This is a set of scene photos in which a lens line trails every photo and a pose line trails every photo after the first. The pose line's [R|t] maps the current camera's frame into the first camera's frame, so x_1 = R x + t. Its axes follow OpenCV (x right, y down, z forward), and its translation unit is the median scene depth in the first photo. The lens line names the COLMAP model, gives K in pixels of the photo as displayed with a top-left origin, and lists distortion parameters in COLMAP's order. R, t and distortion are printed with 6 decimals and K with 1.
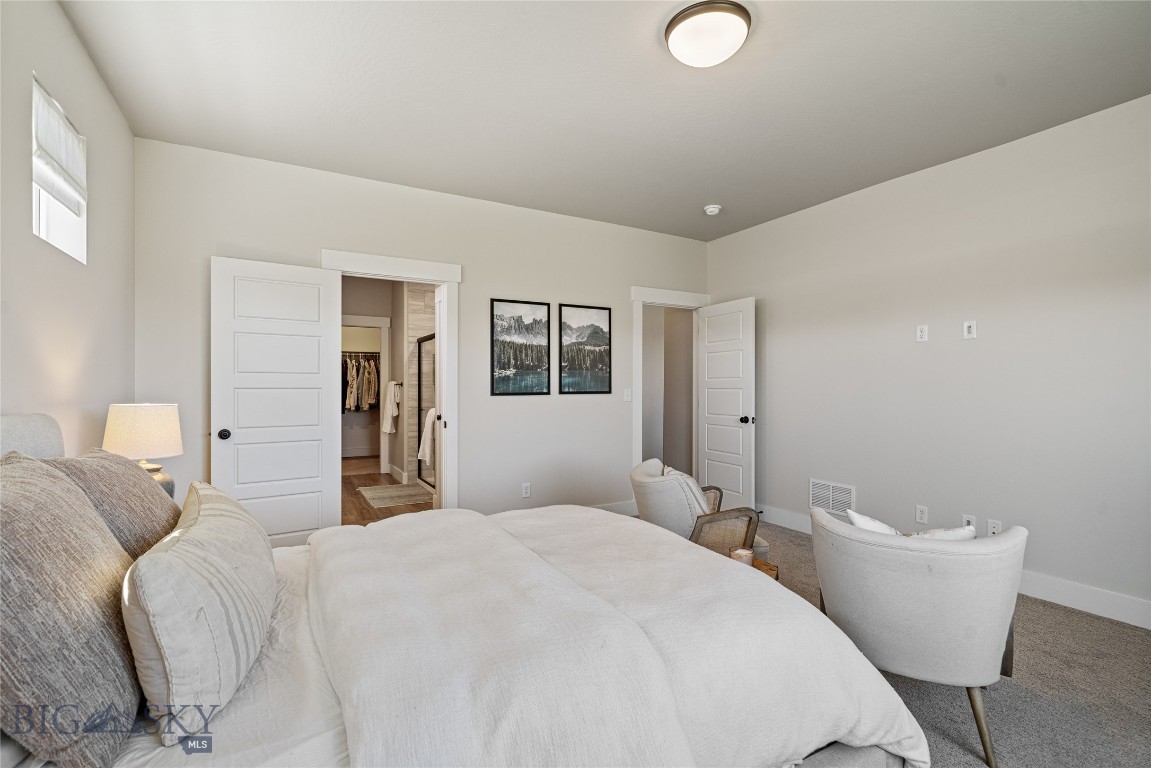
lens RADIAL K [[524.9, 0, 580.1], [0, 524.9, 391.1], [0, 0, 1]] dist [0.013376, -0.000309]
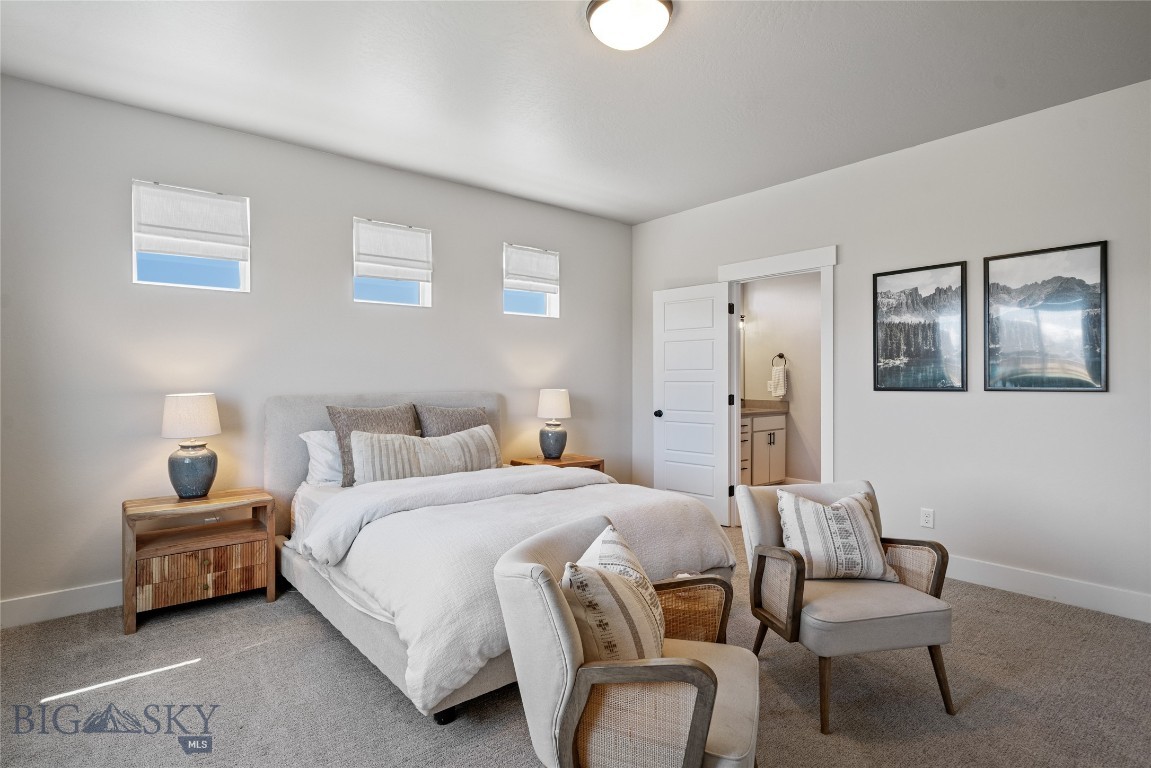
lens RADIAL K [[598.6, 0, 568.6], [0, 598.6, 388.3], [0, 0, 1]] dist [0.000979, 0.002641]
pose [[0.176759, 0.008762, -0.984215, 0.663673], [-0.011205, 0.999913, 0.006890, 0.003672], [0.984190, 0.009810, 0.176842, 0.349665]]
